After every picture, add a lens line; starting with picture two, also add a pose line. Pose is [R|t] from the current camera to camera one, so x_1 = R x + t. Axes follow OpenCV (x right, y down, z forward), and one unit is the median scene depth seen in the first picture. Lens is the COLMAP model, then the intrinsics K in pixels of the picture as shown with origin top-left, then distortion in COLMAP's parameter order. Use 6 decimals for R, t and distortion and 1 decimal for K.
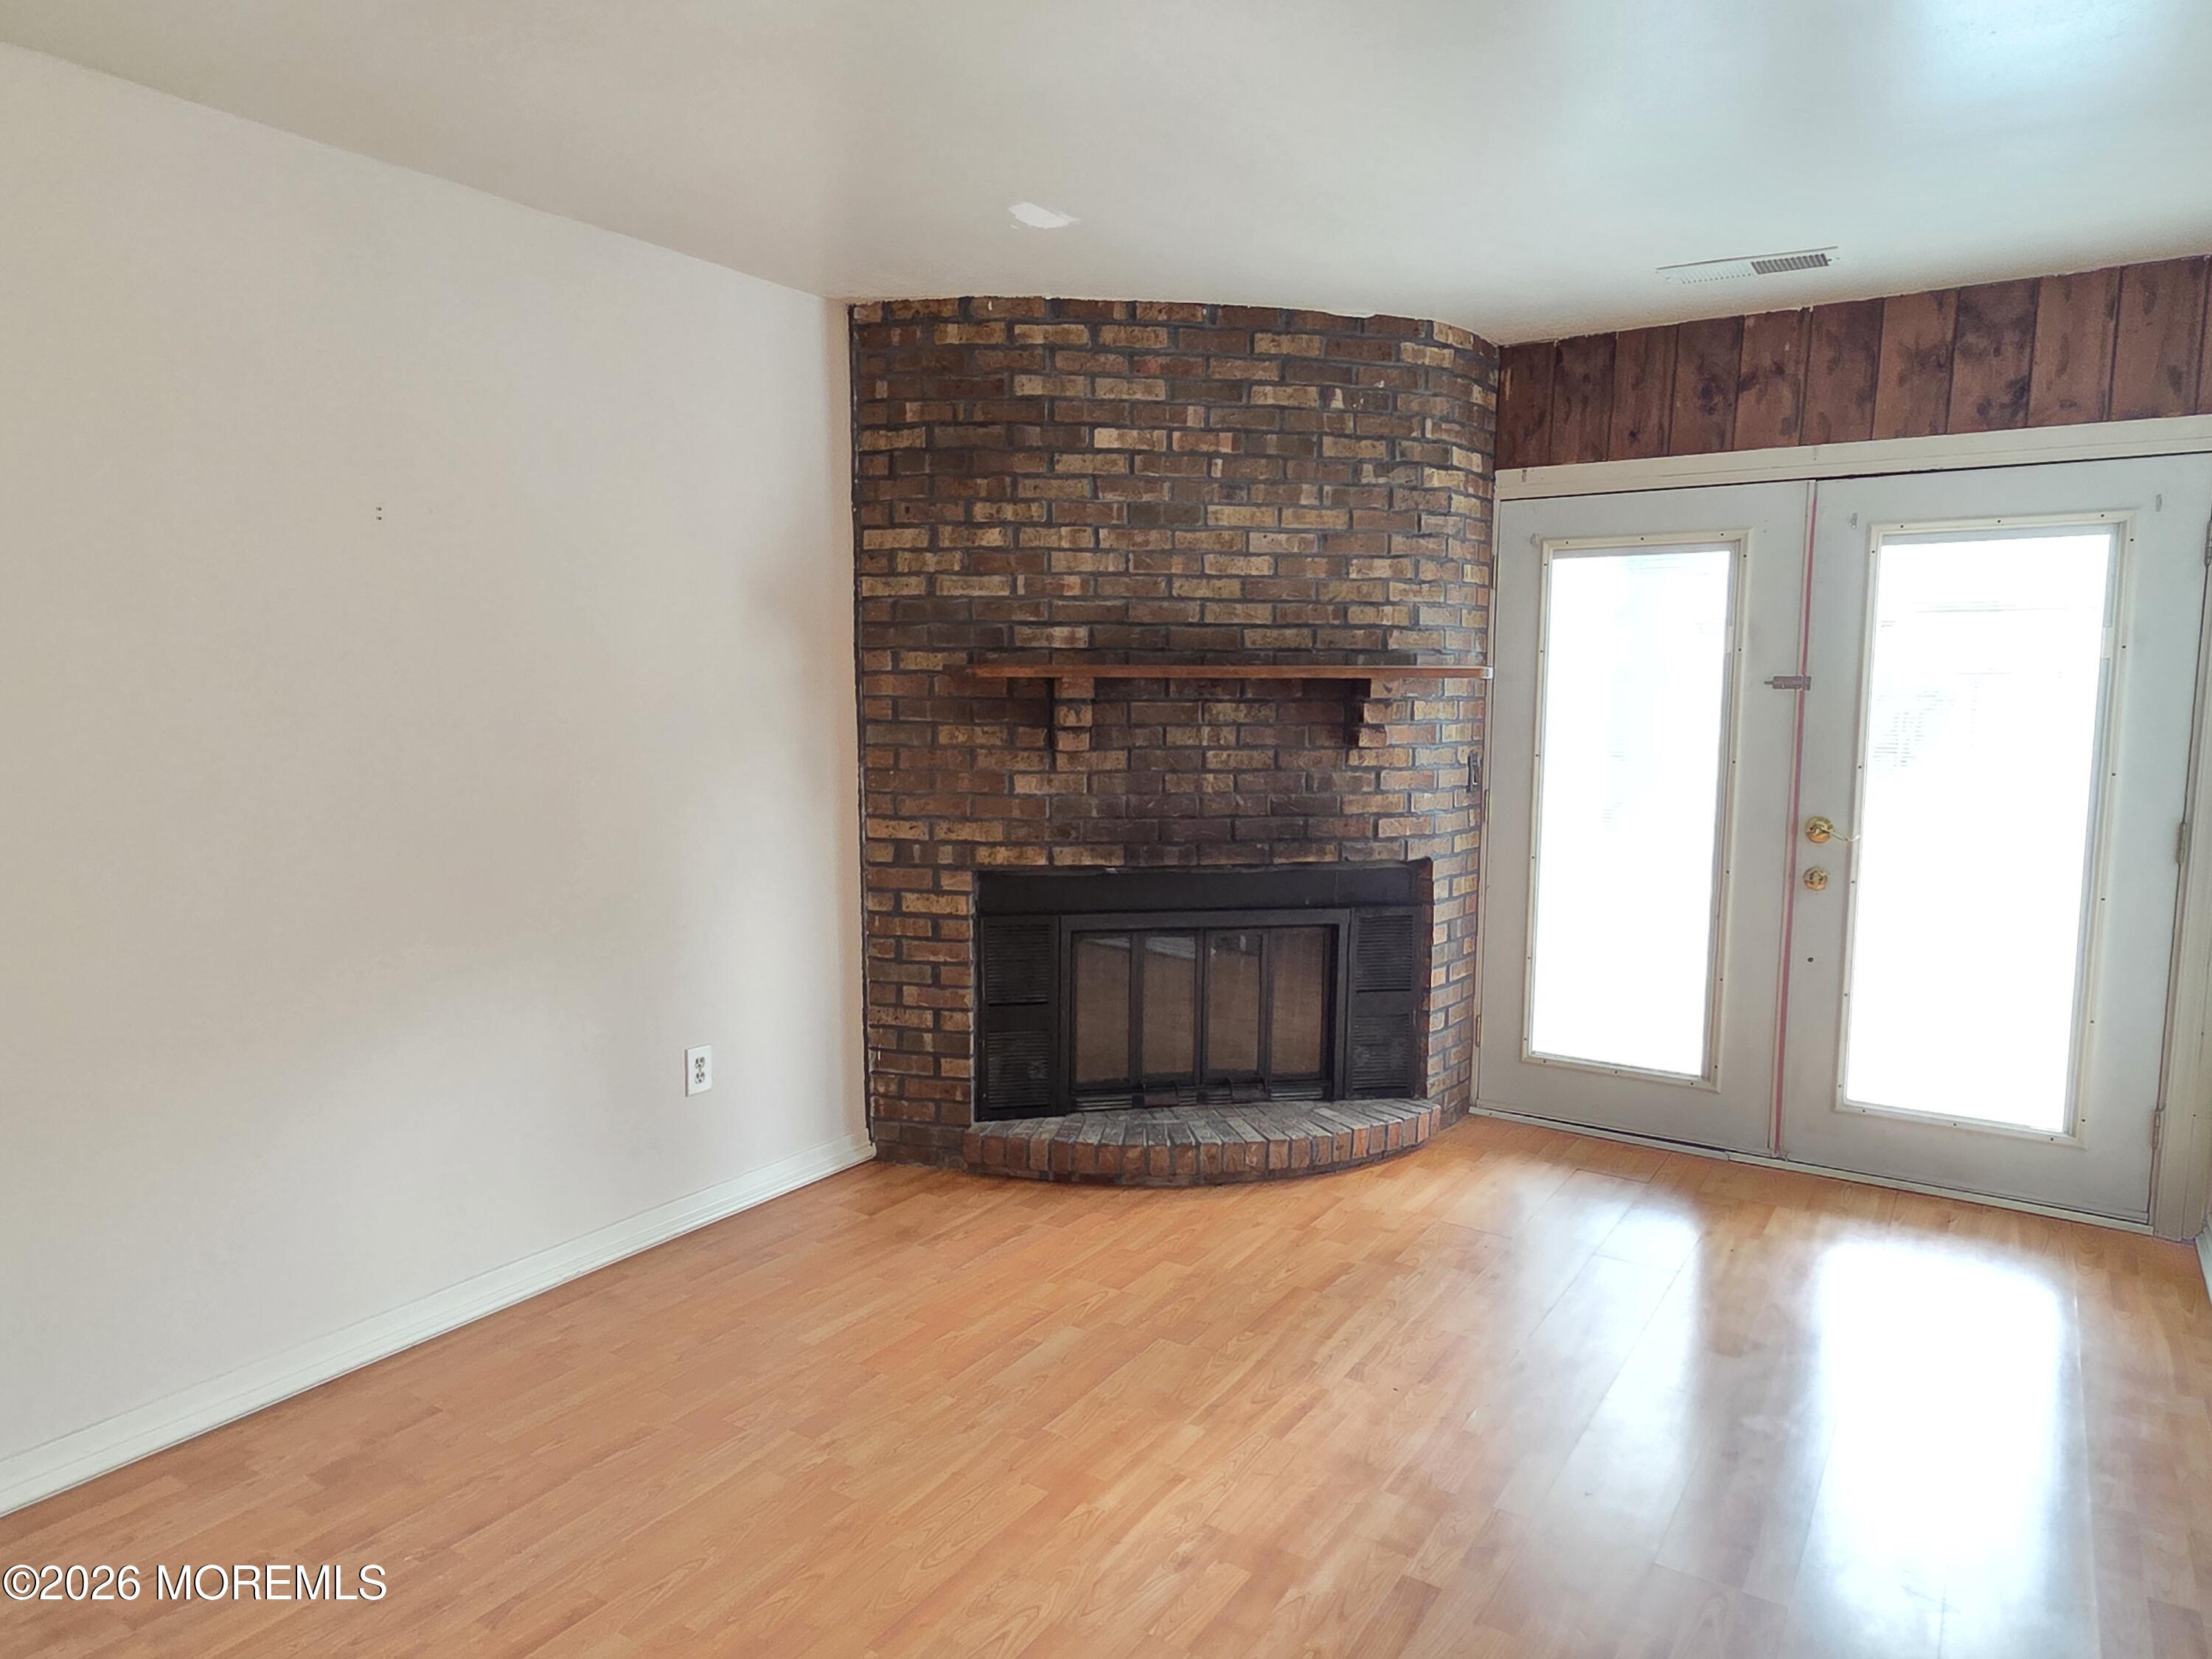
lens RADIAL K [[1413.7, 0, 1075.8], [0, 1413.7, 847.1], [0, 0, 1]] dist [0.000689, -0.000439]
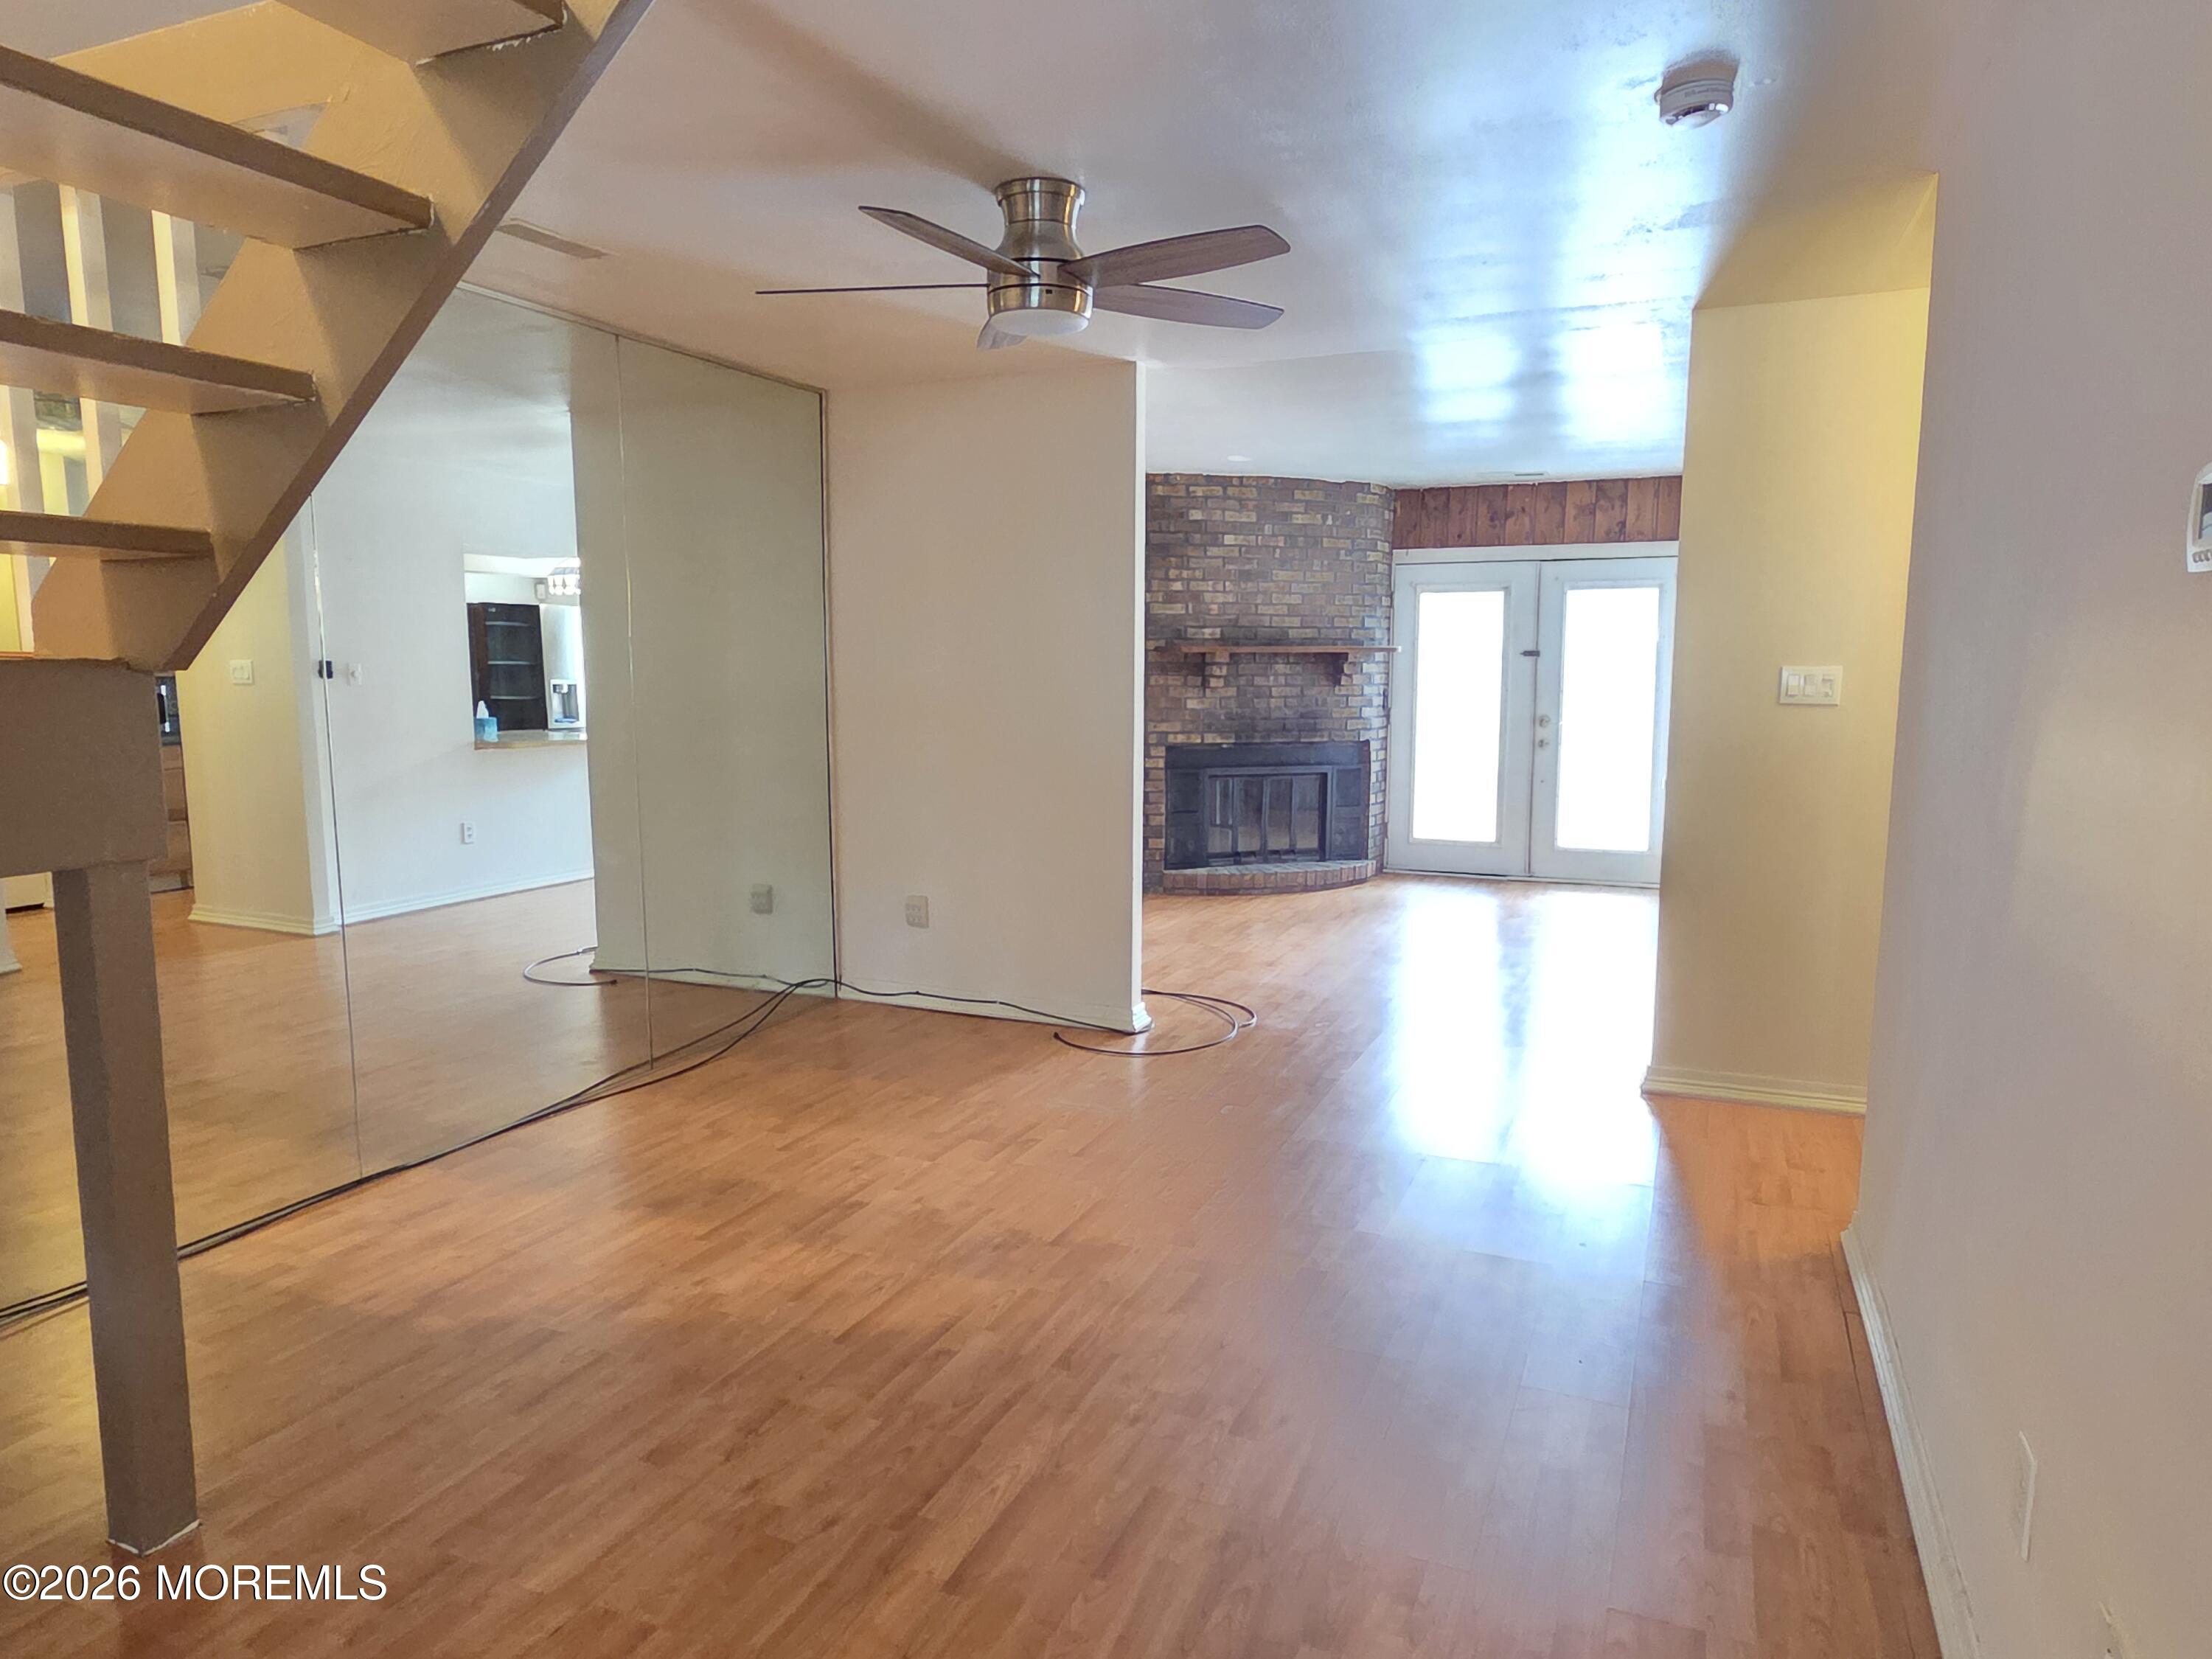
lens RADIAL K [[1413.7, 0, 1075.8], [0, 1413.7, 847.1], [0, 0, 1]] dist [0.000689, -0.000439]
pose [[0.985373, -0.027682, 0.168150, -0.556614], [0.025641, 0.999569, 0.014300, 0.132177], [-0.168473, -0.009779, 0.985658, -1.024260]]
